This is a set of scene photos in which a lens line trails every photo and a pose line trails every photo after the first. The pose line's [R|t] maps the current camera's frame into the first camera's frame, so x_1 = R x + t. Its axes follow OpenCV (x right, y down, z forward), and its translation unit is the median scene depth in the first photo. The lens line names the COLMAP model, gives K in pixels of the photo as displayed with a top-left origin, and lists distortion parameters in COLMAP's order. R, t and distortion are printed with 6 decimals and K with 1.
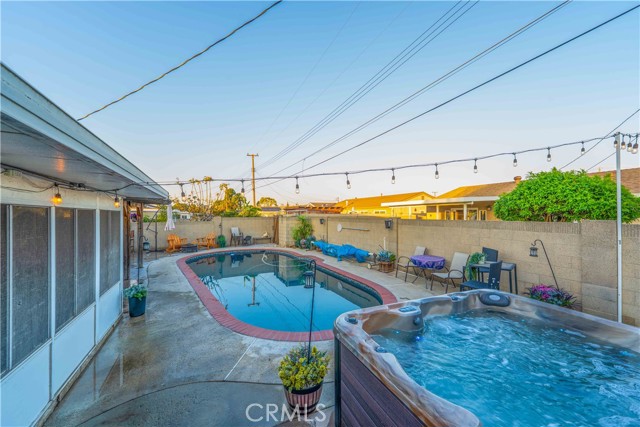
lens RADIAL K [[253.0, 0, 323.9], [0, 253.0, 213.0], [0, 0, 1]] dist [0.001437, 0.000006]
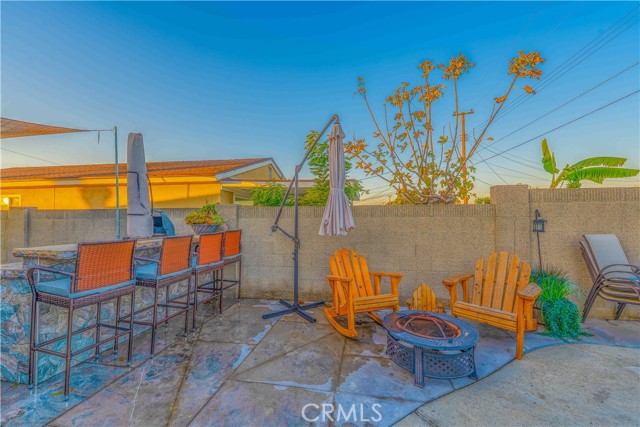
lens RADIAL K [[253.0, 0, 323.3], [0, 253.0, 213.2], [0, 0, 1]] dist [0.001437, 0.000006]
pose [[0.801736, -0.009507, -0.597602, -0.416780], [-0.000805, 0.999855, -0.016987, 0.044400], [0.597677, 0.014100, 0.801613, 0.701584]]
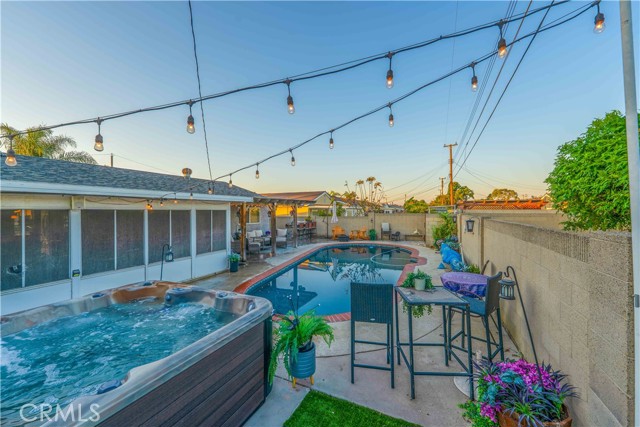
lens RADIAL K [[253.0, 0, 322.3], [0, 253.0, 213.2], [0, 0, 1]] dist [0.001437, 0.000006]
pose [[0.630014, 0.010870, -0.776508, 0.307798], [0.005318, 0.999818, 0.018311, -0.004389], [0.776565, -0.015666, 0.629842, 0.129675]]
